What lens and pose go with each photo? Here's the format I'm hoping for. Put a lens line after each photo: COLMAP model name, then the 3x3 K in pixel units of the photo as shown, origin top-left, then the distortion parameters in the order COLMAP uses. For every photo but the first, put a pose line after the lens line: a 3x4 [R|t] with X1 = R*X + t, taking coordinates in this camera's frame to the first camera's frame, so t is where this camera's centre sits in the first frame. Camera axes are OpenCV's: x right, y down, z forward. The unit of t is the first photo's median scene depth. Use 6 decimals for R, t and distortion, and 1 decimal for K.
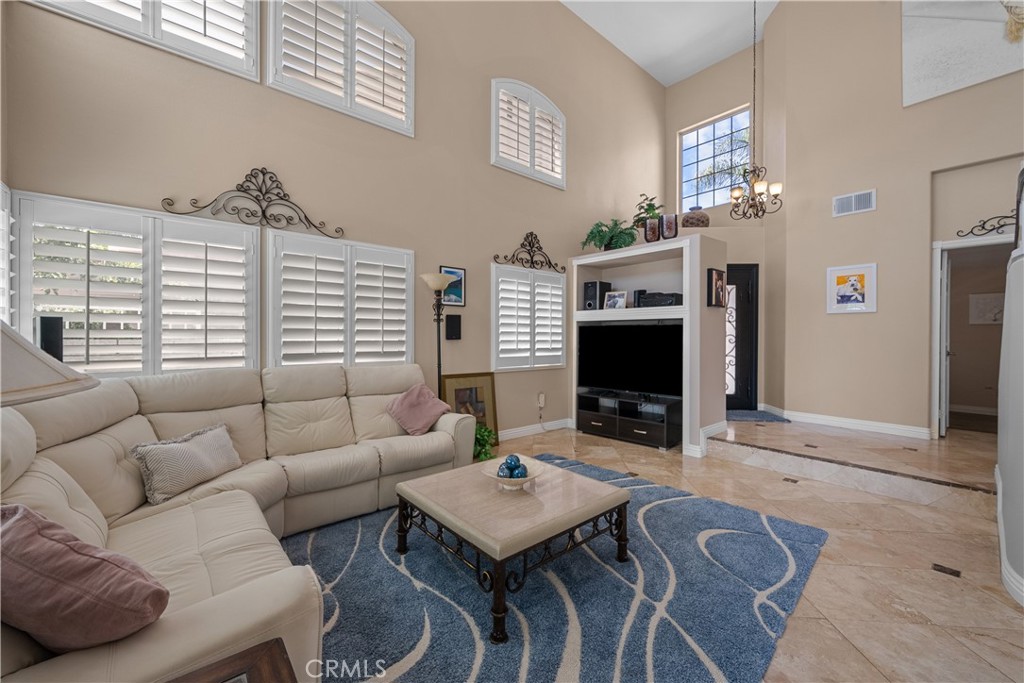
lens RADIAL K [[414.9, 0, 504.9], [0, 414.9, 342.0], [0, 0, 1]] dist [0.000251, -0.000134]
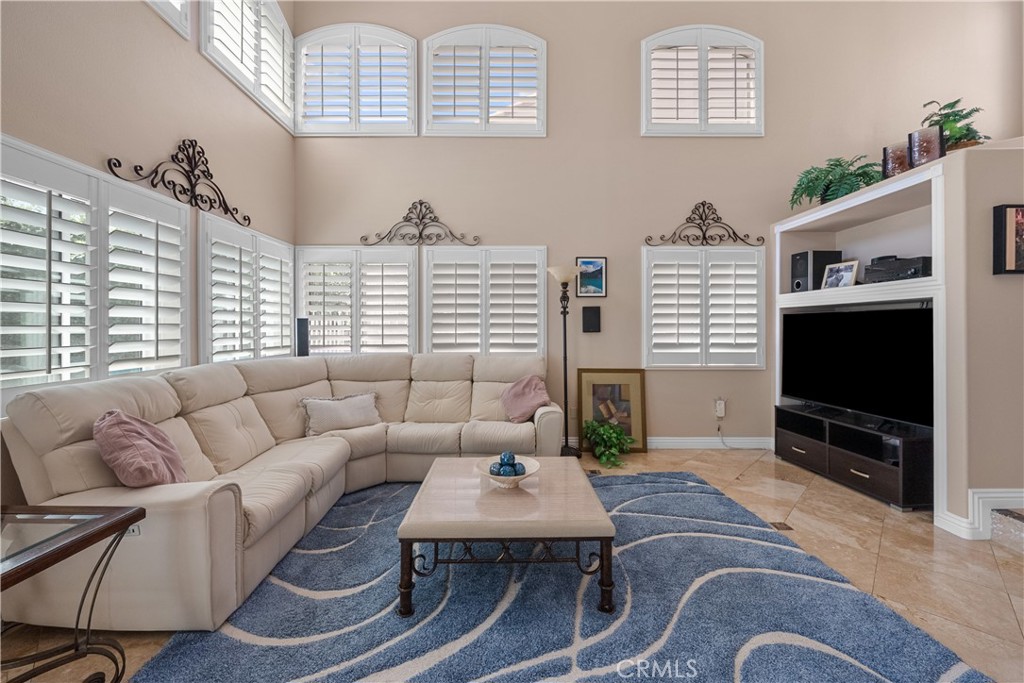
lens RADIAL K [[414.9, 0, 505.2], [0, 414.9, 332.6], [0, 0, 1]] dist [0.000251, -0.000134]
pose [[0.755956, 0.002168, -0.654619, 0.357117], [-0.005862, 0.999977, -0.003458, -0.000721], [0.654597, 0.006451, 0.755951, 0.145741]]
